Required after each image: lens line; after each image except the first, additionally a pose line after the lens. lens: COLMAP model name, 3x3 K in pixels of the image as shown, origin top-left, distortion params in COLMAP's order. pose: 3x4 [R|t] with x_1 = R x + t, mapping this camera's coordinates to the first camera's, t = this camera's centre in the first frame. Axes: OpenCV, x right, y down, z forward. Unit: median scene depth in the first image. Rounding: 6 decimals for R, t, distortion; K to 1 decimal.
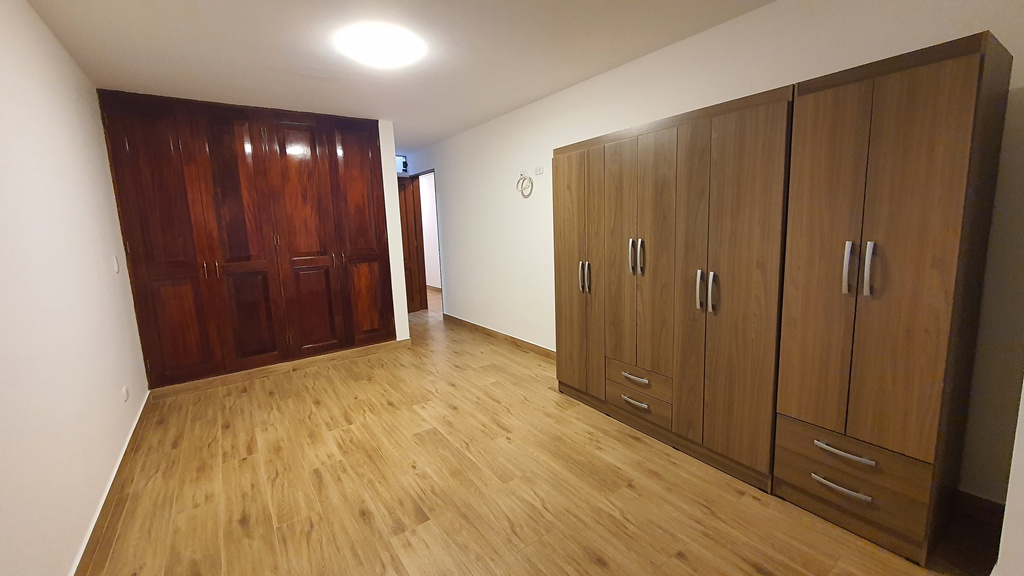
lens RADIAL K [[409.0, 0, 516.4], [0, 409.0, 284.5], [0, 0, 1]] dist [0.001286, -0.002933]
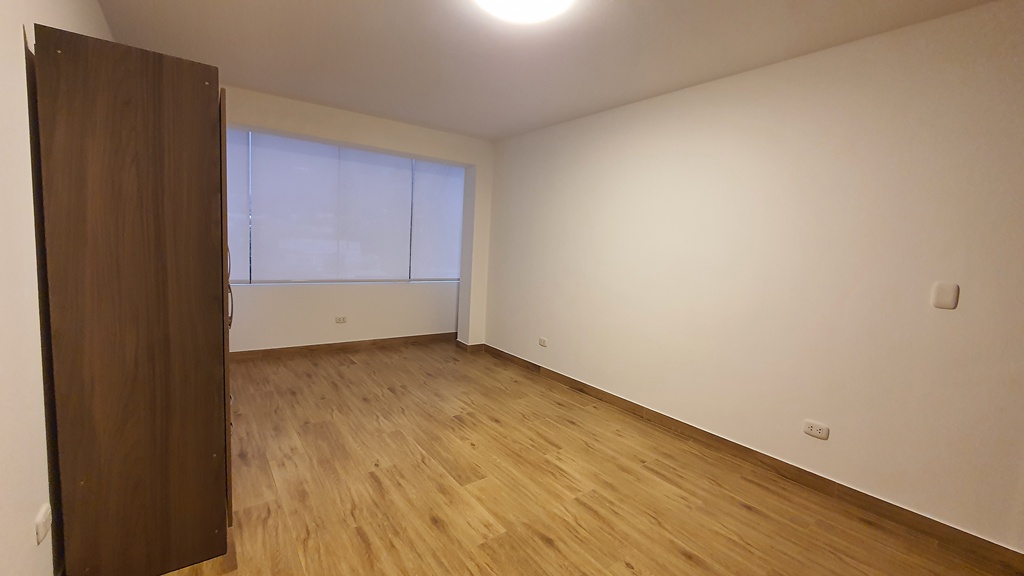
lens RADIAL K [[409.0, 0, 513.4], [0, 409.0, 283.9], [0, 0, 1]] dist [0.001286, -0.002933]
pose [[-0.999521, -0.009381, -0.029492, -0.301417], [-0.016228, 0.970300, 0.241359, -0.245417], [0.026352, 0.241722, -0.969988, 1.851843]]
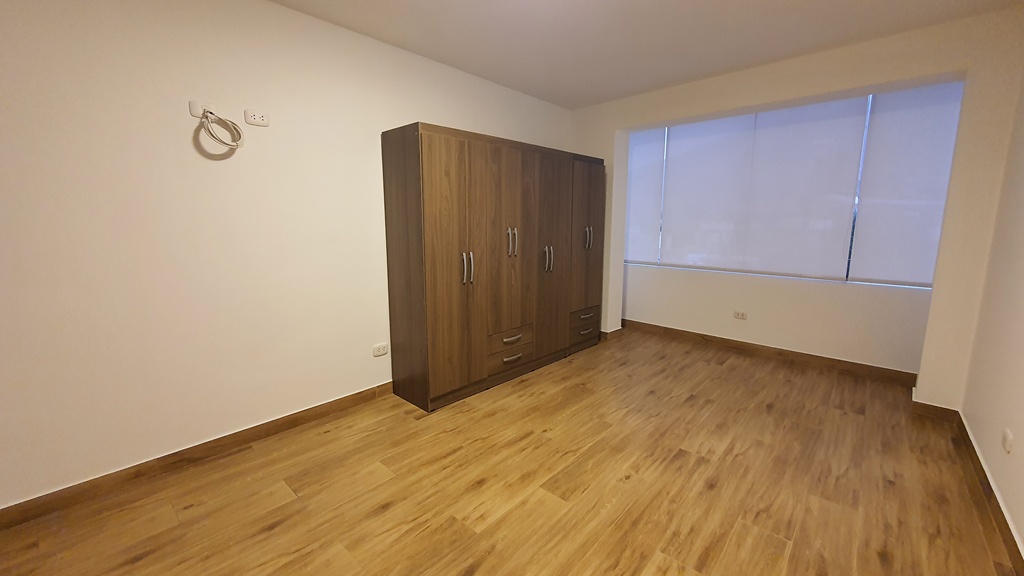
lens RADIAL K [[409.0, 0, 513.5], [0, 409.0, 280.0], [0, 0, 1]] dist [0.001286, -0.002933]
pose [[-0.217774, -0.106670, 0.970153, -0.942885], [0.148589, 0.978799, 0.140975, -0.129601], [-0.964622, 0.174855, -0.197307, 1.242852]]
